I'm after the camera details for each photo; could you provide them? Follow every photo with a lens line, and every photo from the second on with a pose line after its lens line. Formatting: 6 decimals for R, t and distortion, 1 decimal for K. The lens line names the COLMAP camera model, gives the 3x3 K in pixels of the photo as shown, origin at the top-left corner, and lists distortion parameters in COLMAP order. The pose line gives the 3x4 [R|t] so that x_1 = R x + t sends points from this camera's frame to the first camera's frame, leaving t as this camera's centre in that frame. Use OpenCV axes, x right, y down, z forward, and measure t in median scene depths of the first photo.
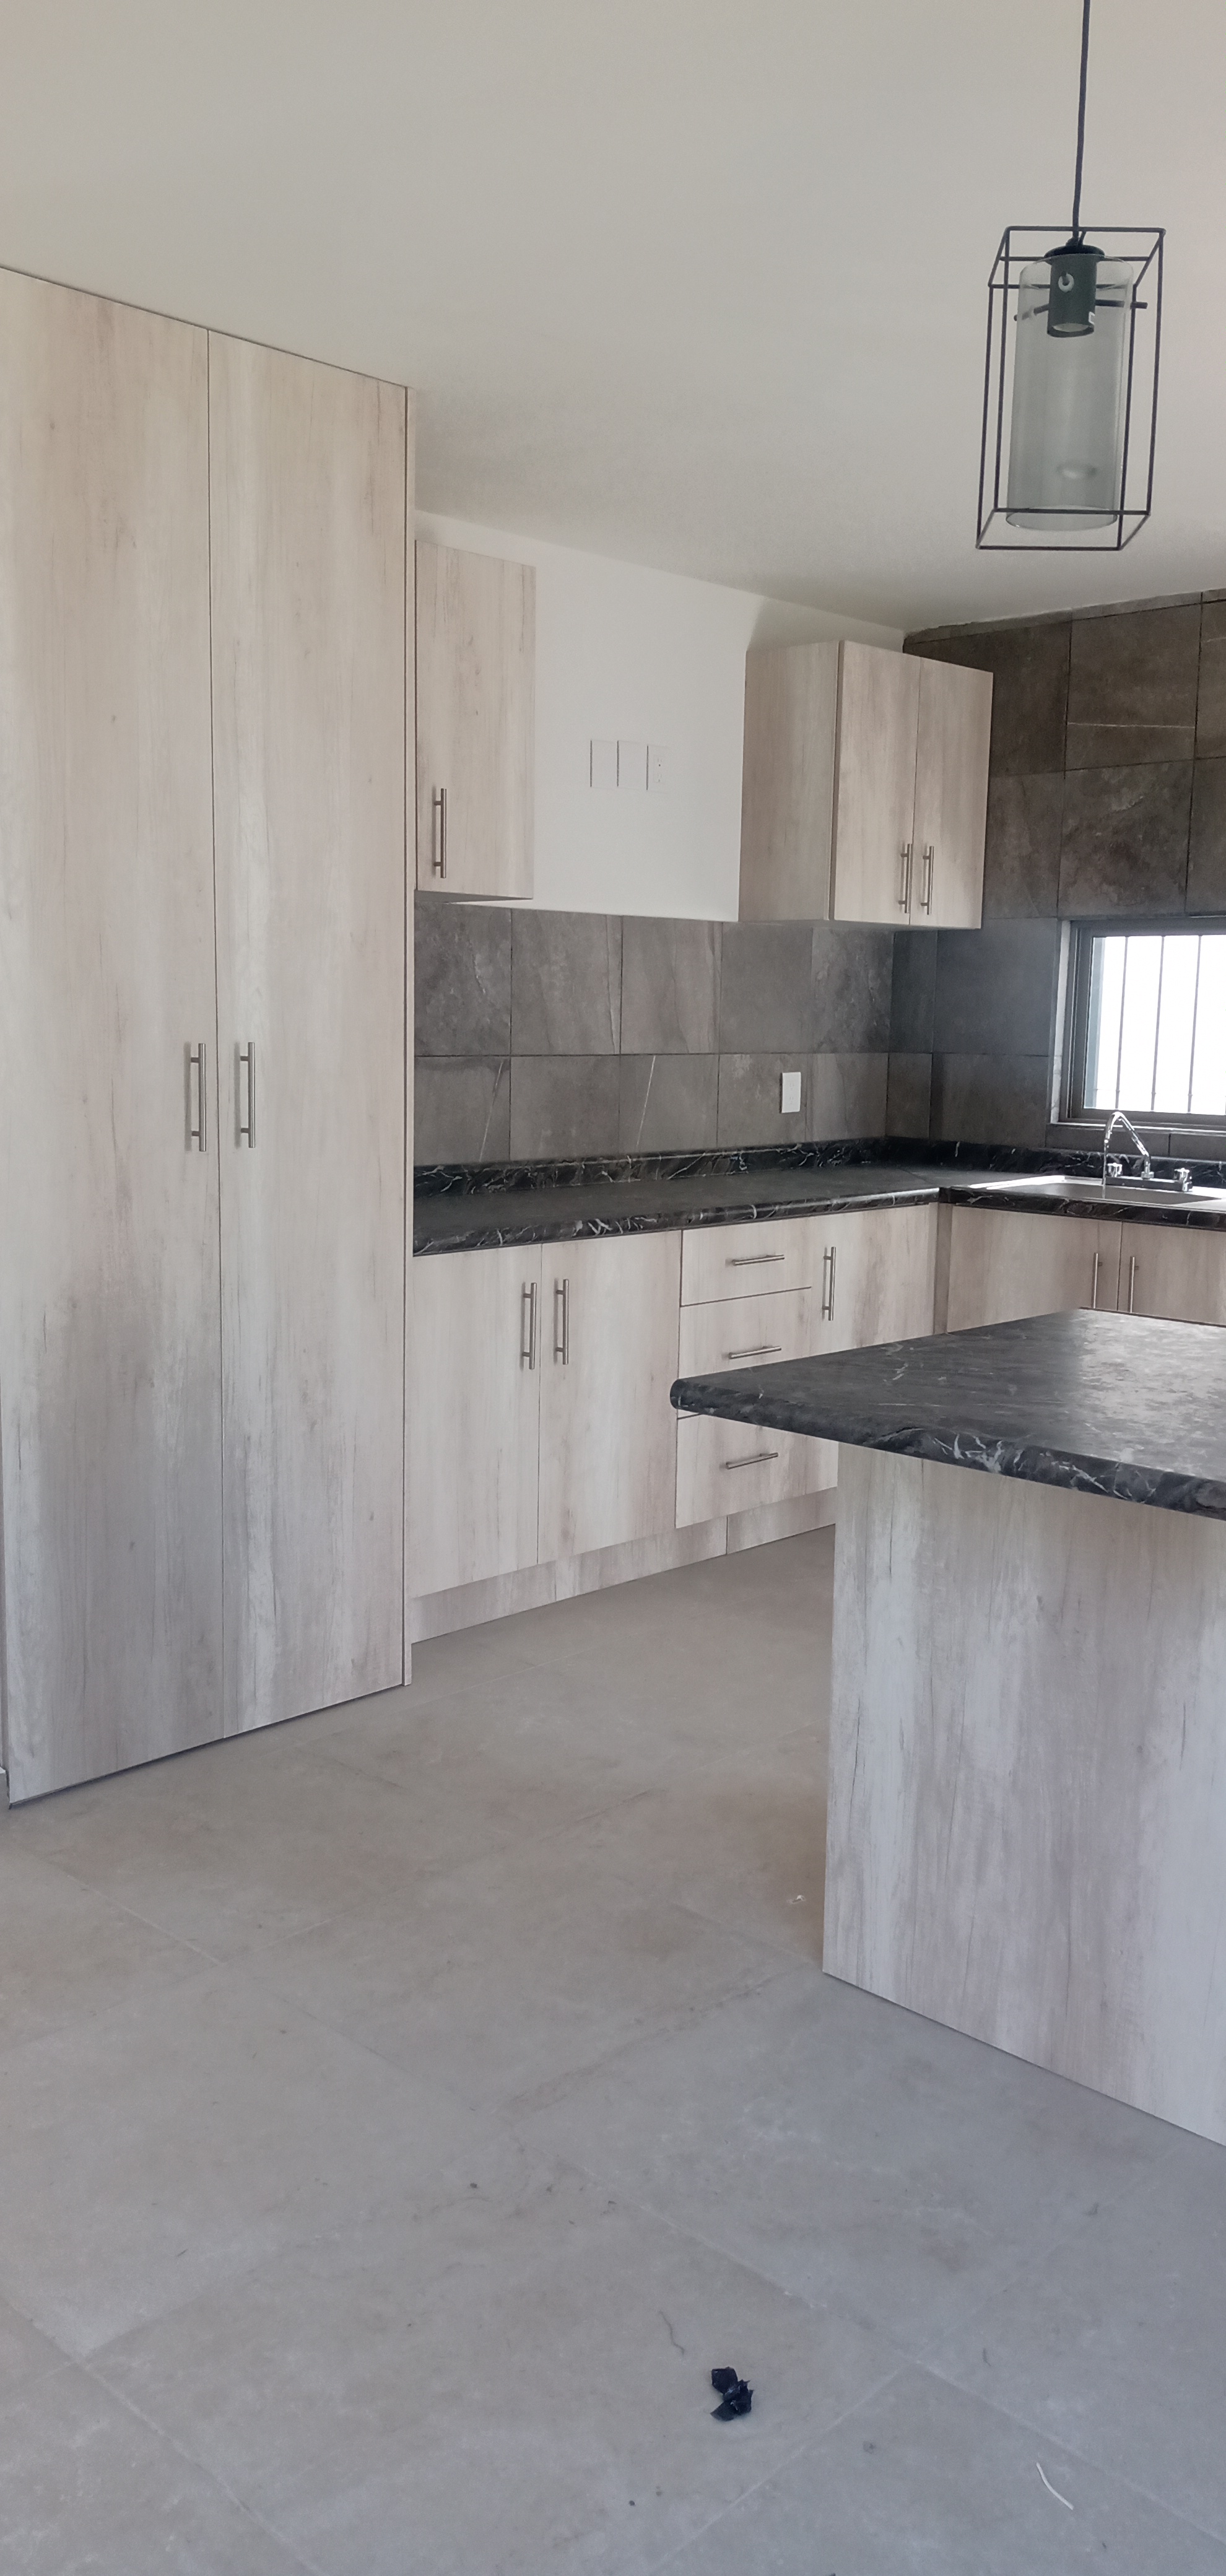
lens RADIAL K [[1989.1, 0, 614.3], [0, 1989.1, 1292.1], [0, 0, 1]] dist [0.145086, -0.328853]
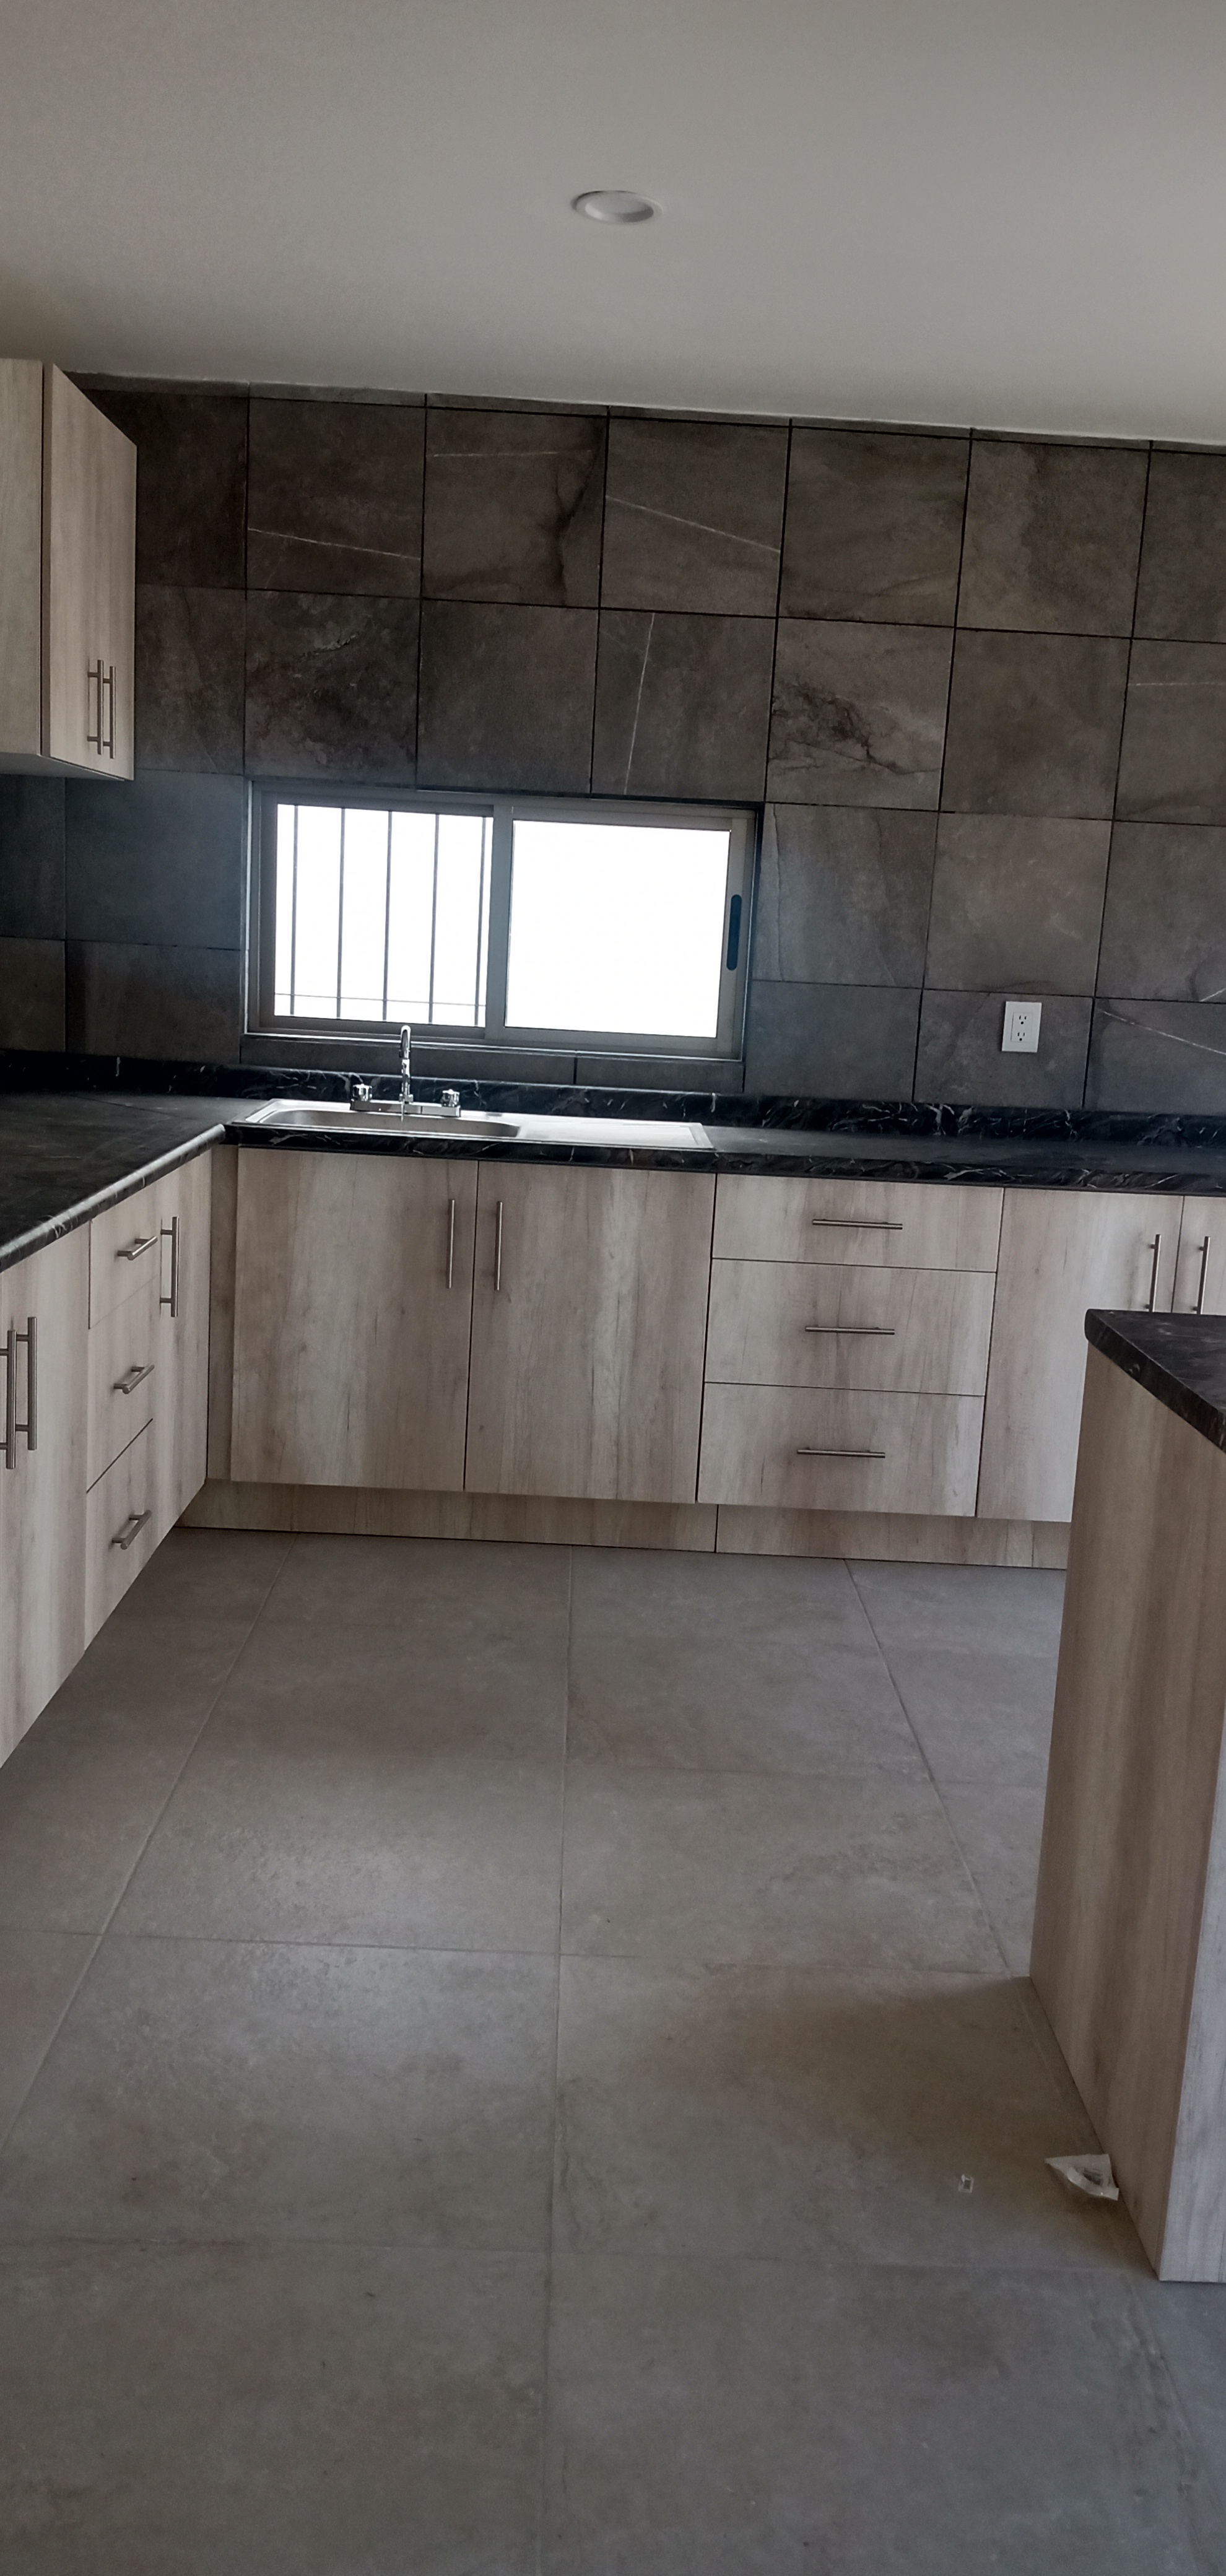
lens RADIAL K [[1984.4, 0, 613.2], [0, 1984.4, 1296.2], [0, 0, 1]] dist [0.145736, -0.378781]
pose [[0.715912, -0.107076, 0.689931, -0.318927], [0.058407, 0.993891, 0.093643, -0.059321], [-0.695743, -0.026743, 0.717793, 0.405829]]
